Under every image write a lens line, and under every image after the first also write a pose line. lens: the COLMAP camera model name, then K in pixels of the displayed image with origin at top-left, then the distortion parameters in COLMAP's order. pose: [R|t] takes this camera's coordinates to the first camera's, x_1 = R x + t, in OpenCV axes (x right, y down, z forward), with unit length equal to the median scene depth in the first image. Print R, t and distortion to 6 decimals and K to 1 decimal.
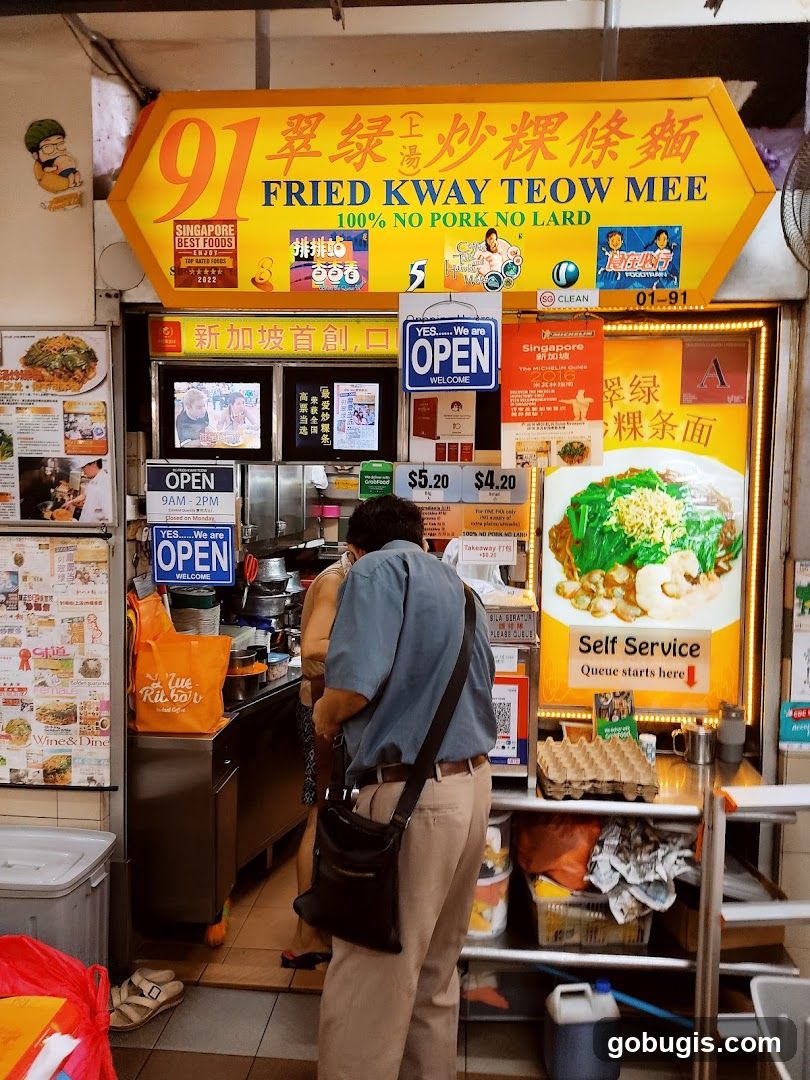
lens RADIAL K [[813.8, 0, 403.3], [0, 813.8, 546.3], [0, 0, 1]] dist [0.123495, -0.194491]
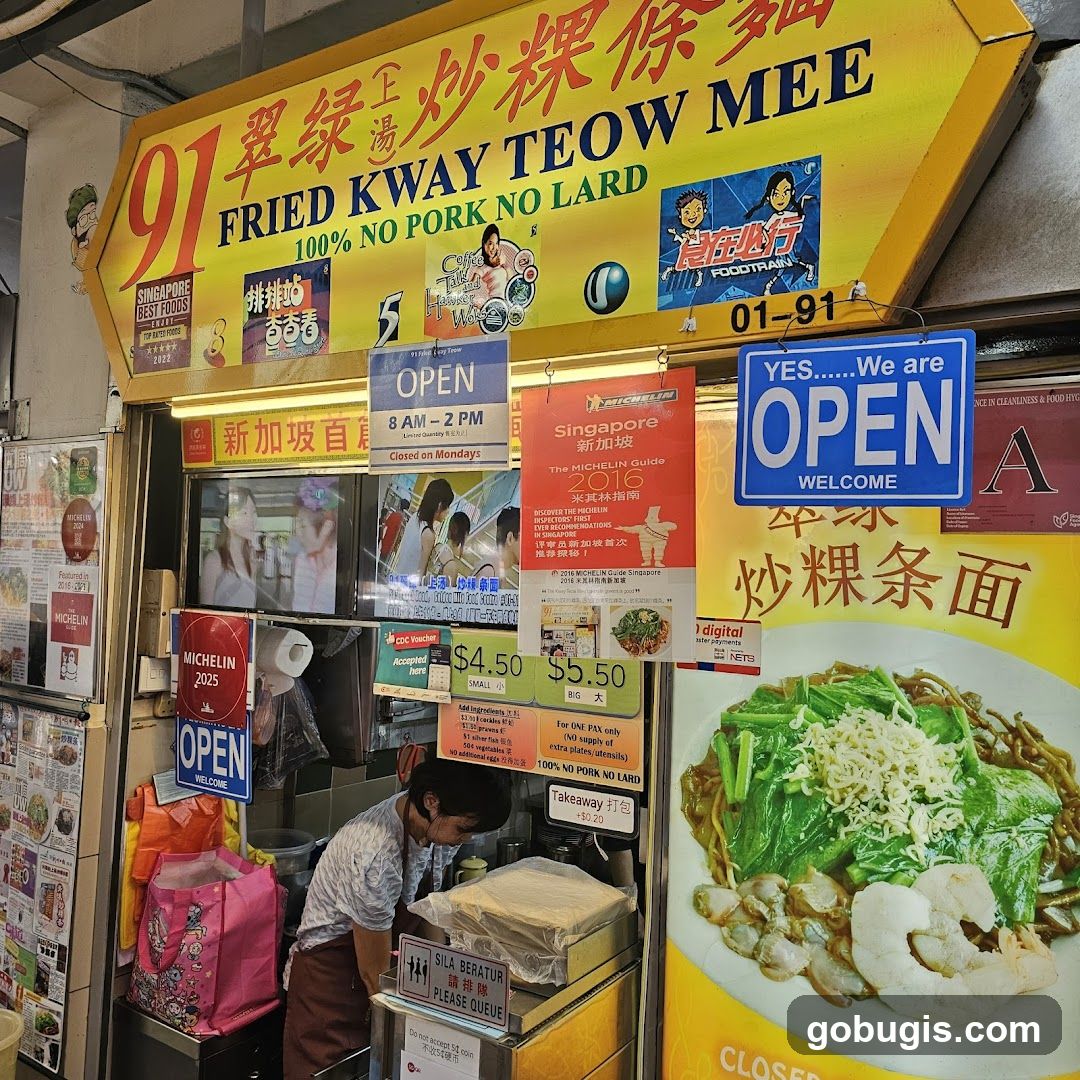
lens RADIAL K [[952.1, 0, 559.7], [0, 952.1, 521.5], [0, 0, 1]] dist [0.063414, -0.086353]
pose [[0.876778, -0.007385, -0.480838, 0.448921], [-0.061075, 0.990075, -0.126573, -0.107647], [0.477001, 0.140344, 0.867625, 0.484471]]
